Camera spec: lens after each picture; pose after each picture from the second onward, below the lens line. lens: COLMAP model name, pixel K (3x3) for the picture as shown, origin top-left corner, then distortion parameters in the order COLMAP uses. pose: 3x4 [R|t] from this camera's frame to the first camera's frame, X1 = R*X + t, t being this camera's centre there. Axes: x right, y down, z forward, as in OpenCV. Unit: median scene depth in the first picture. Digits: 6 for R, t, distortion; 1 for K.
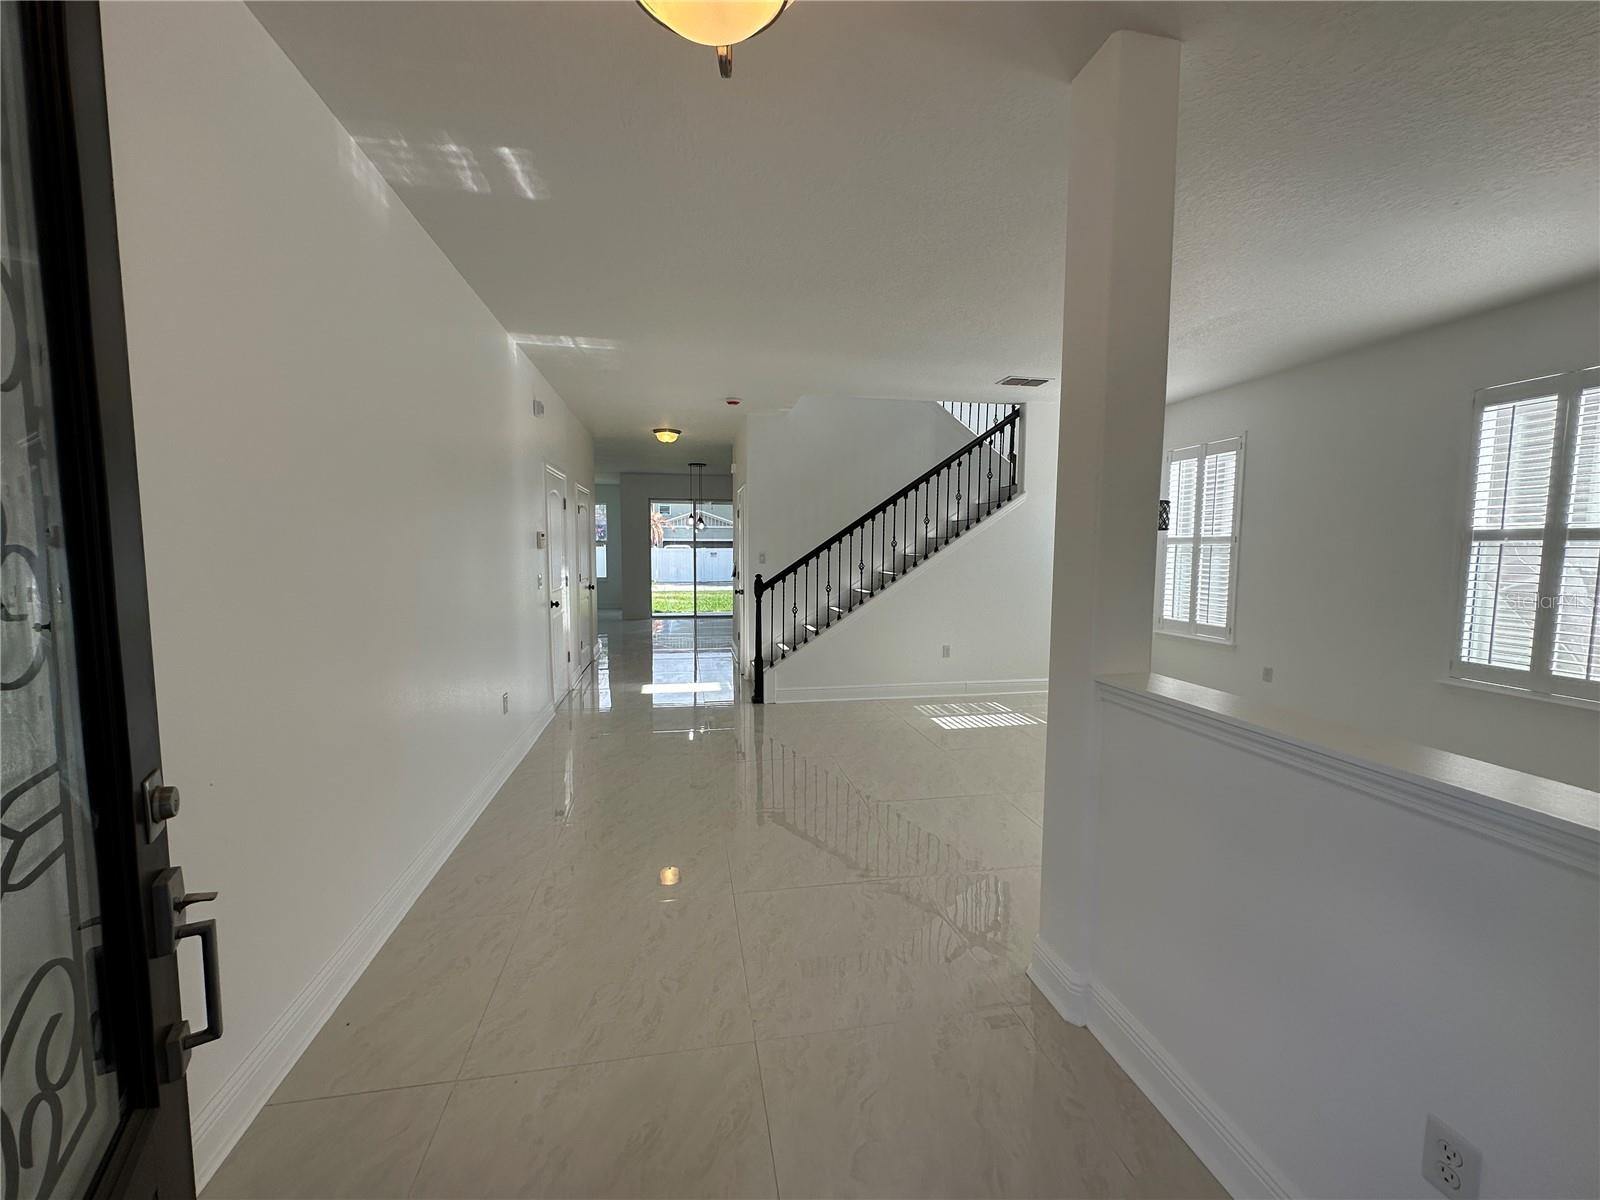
lens RADIAL K [[638.7, 0, 802.2], [0, 638.7, 600.0], [0, 0, 1]] dist [-0.002846, 0.000139]
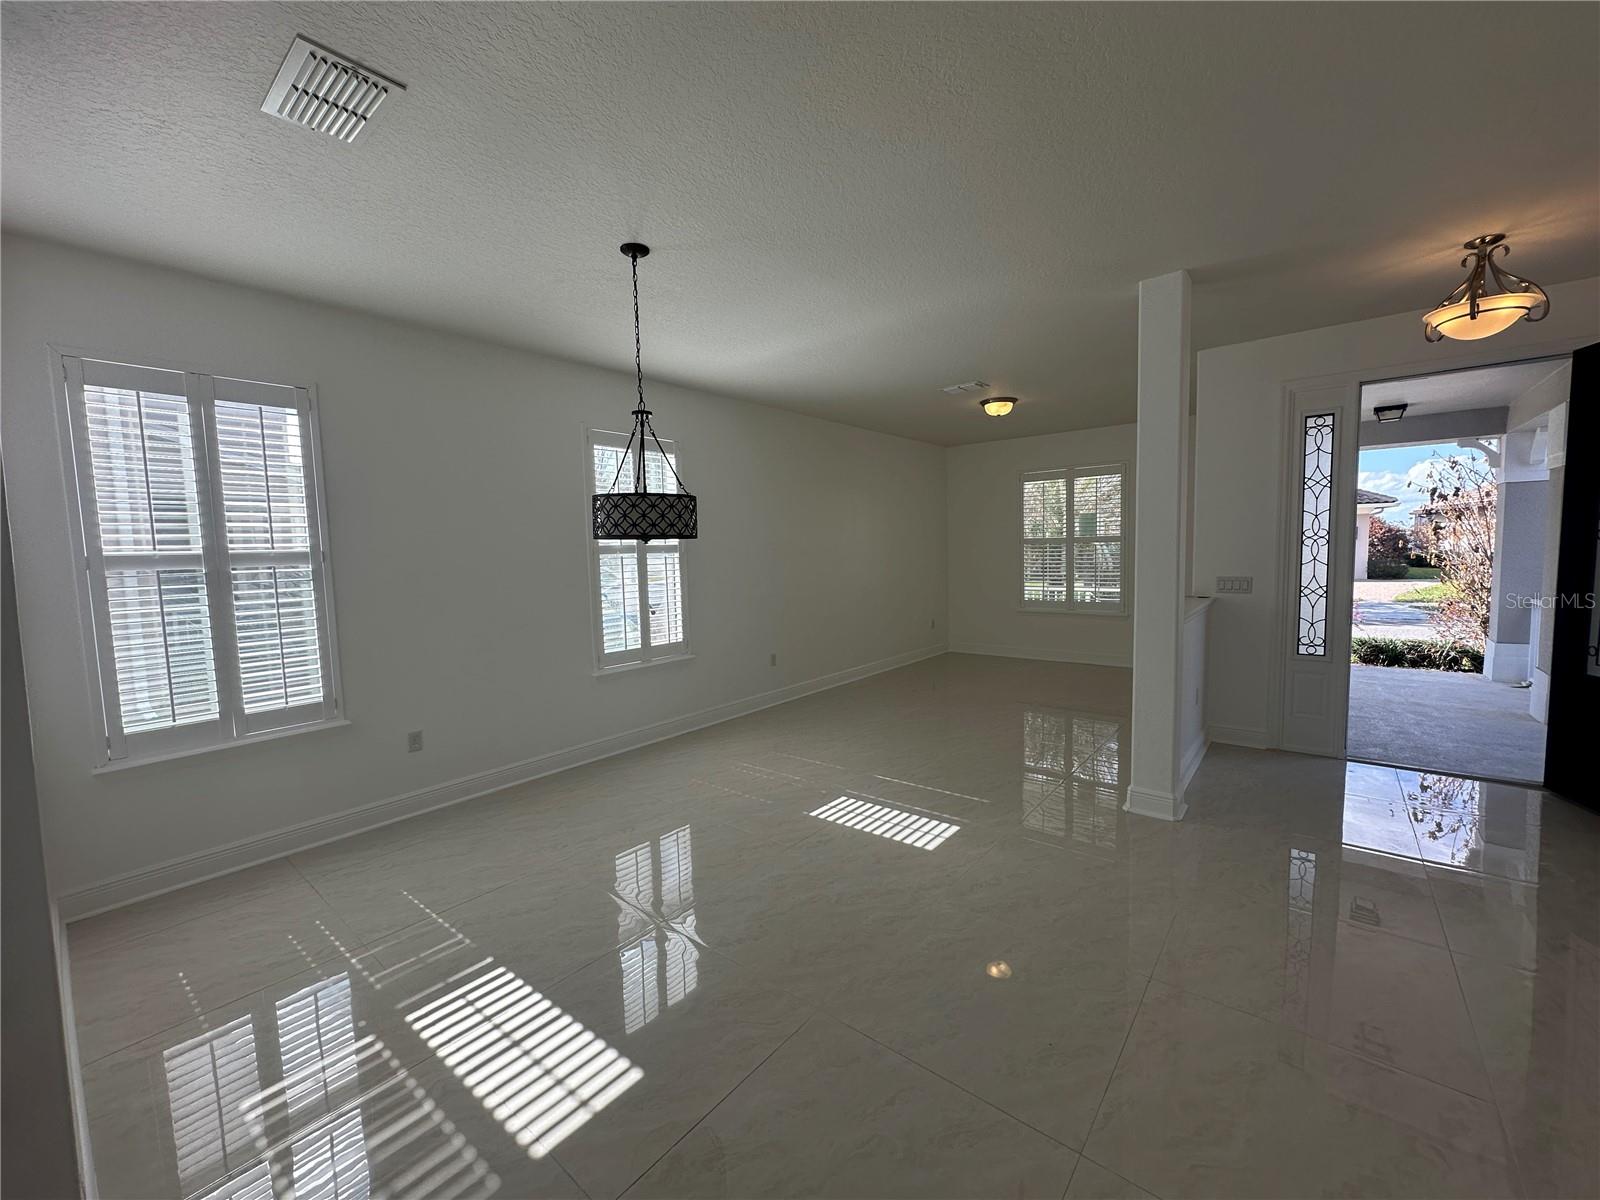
lens RADIAL K [[638.7, 0, 806.2], [0, 638.7, 600.1], [0, 0, 1]] dist [-0.002846, 0.000139]
pose [[-0.642465, -0.054610, 0.764367, -0.092834], [0.082090, 0.986814, 0.139500, -0.102589], [-0.761906, 0.152371, -0.629510, 1.051459]]
